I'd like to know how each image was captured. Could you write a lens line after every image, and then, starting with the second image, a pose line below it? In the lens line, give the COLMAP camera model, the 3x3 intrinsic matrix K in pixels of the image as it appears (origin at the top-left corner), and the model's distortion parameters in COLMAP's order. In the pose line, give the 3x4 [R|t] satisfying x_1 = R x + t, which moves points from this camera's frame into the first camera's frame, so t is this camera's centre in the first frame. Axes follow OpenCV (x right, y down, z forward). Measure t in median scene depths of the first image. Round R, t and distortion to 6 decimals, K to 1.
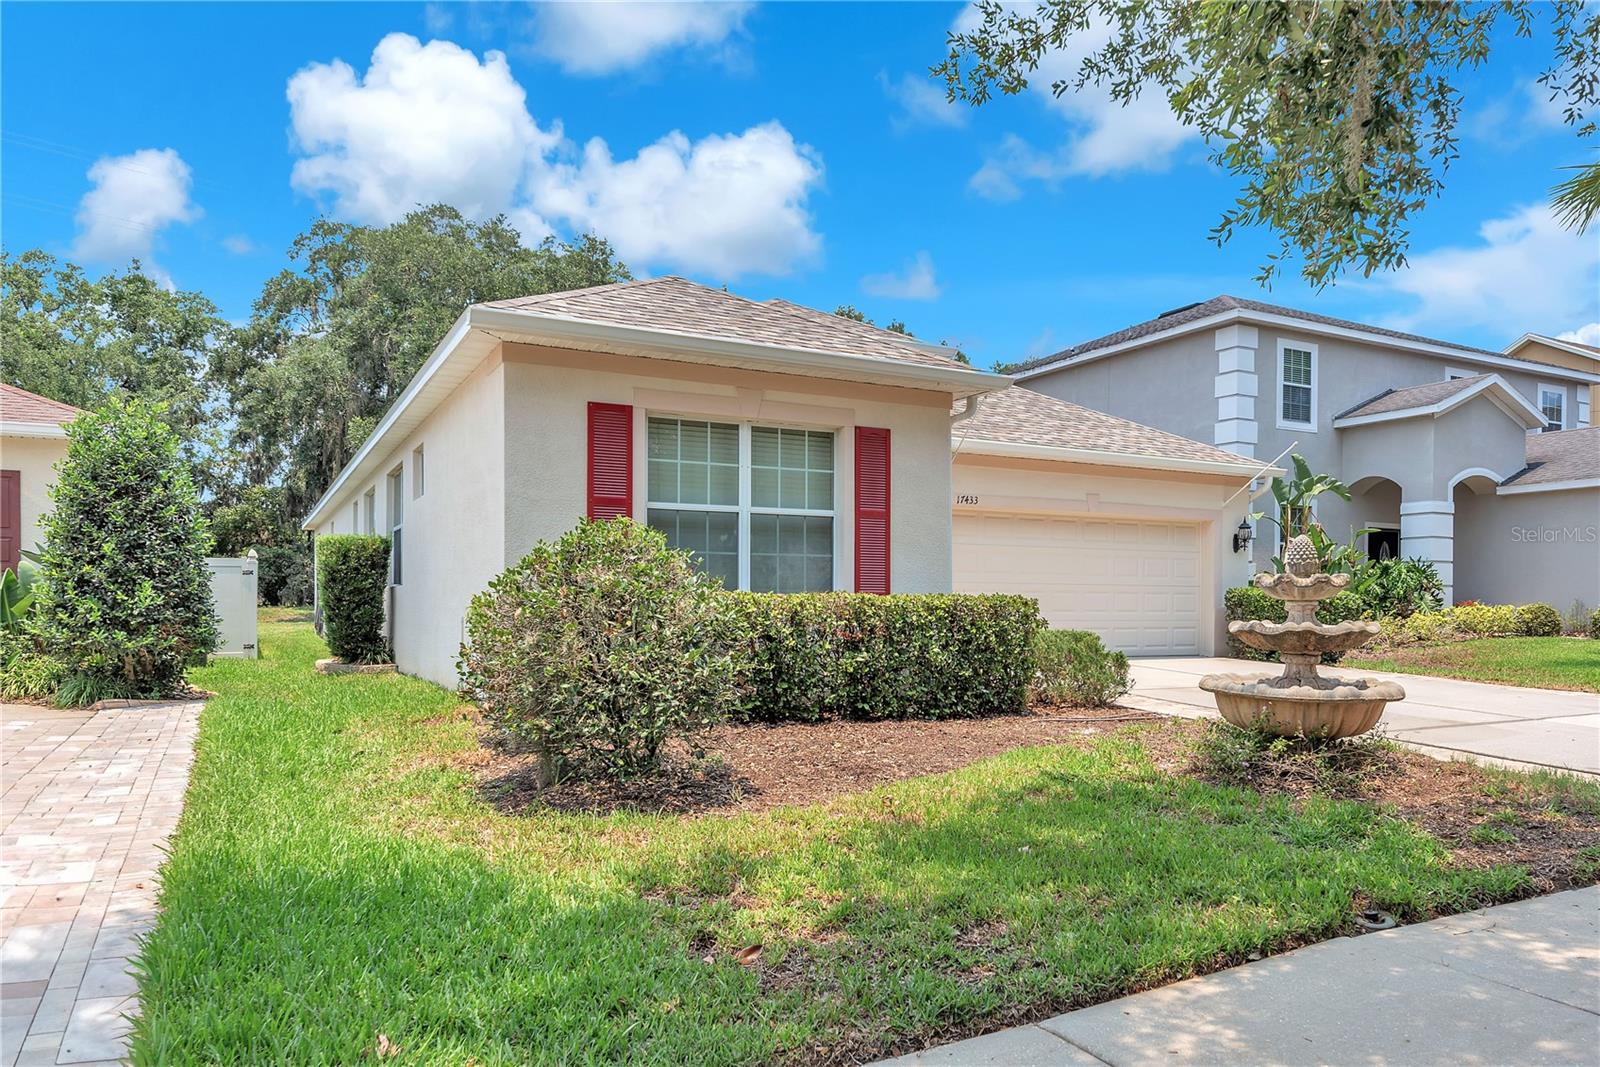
lens RADIAL K [[1114.9, 0, 800.0], [0, 1114.9, 533.5], [0, 0, 1]] dist [-0.001334, -0.000230]
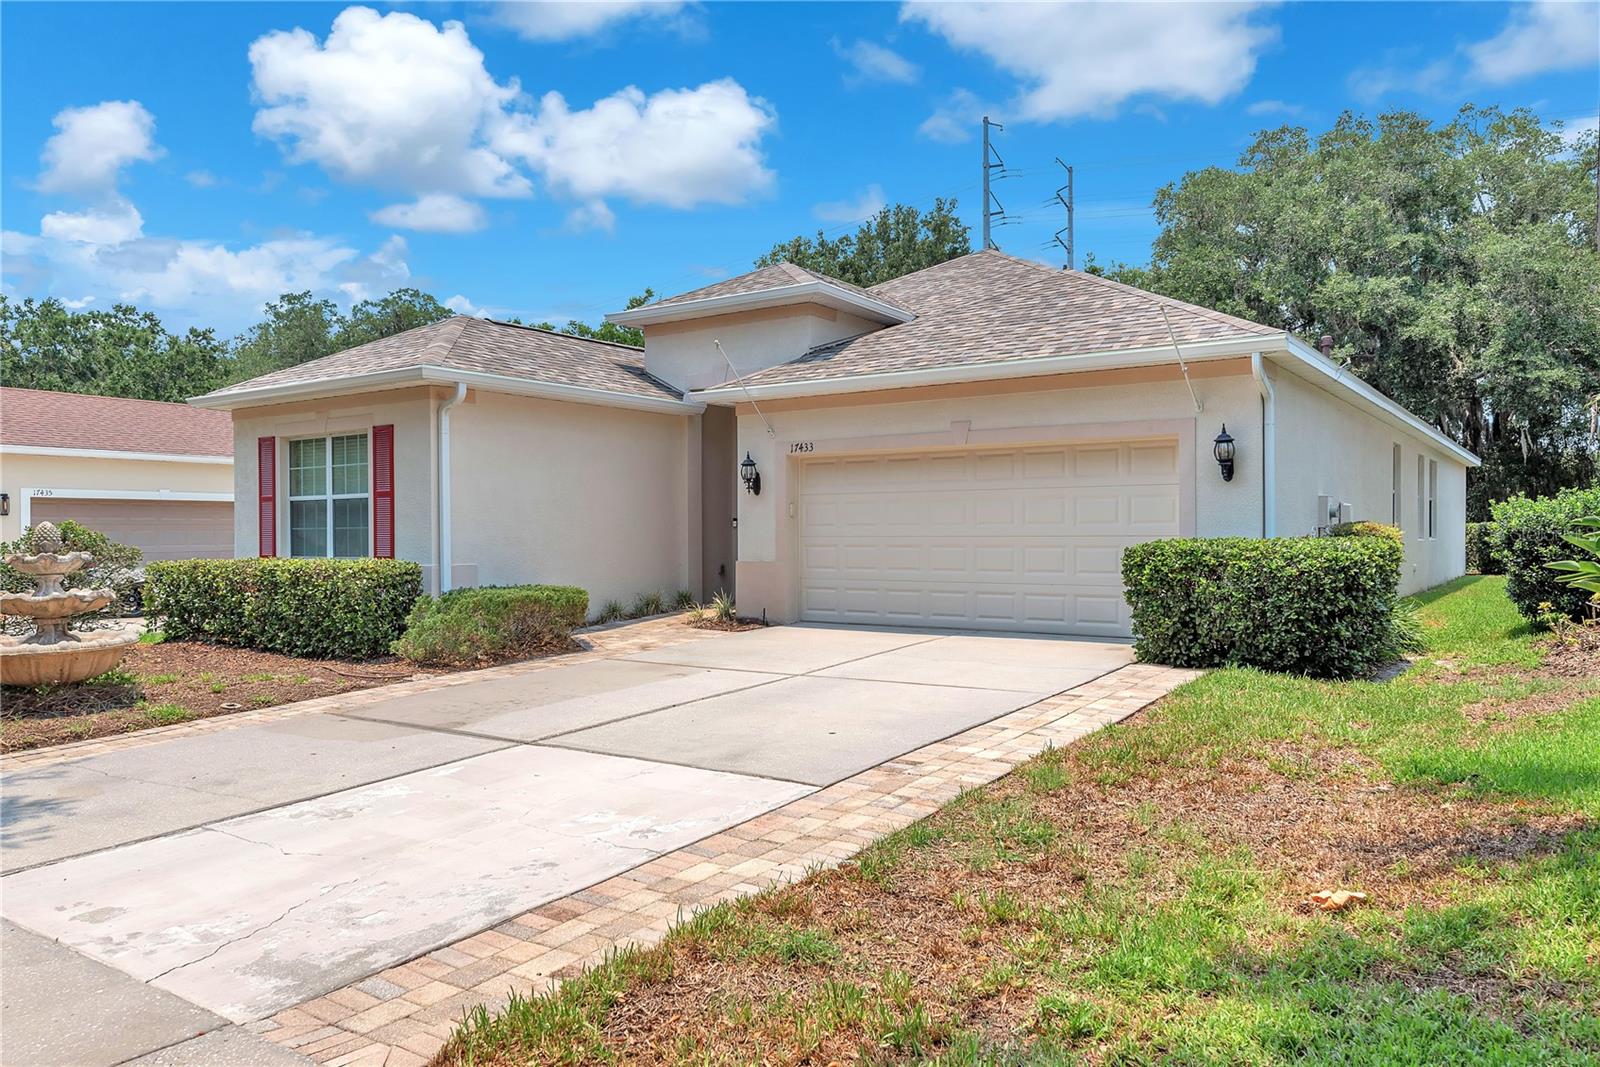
lens RADIAL K [[1114.9, 0, 800.0], [0, 1114.9, 533.5], [0, 0, 1]] dist [-0.001334, -0.000230]
pose [[0.456455, -0.005471, -0.889730, 1.411321], [0.062934, 0.997675, 0.026152, 0.023937], [0.887518, -0.067932, 0.455738, 0.845570]]
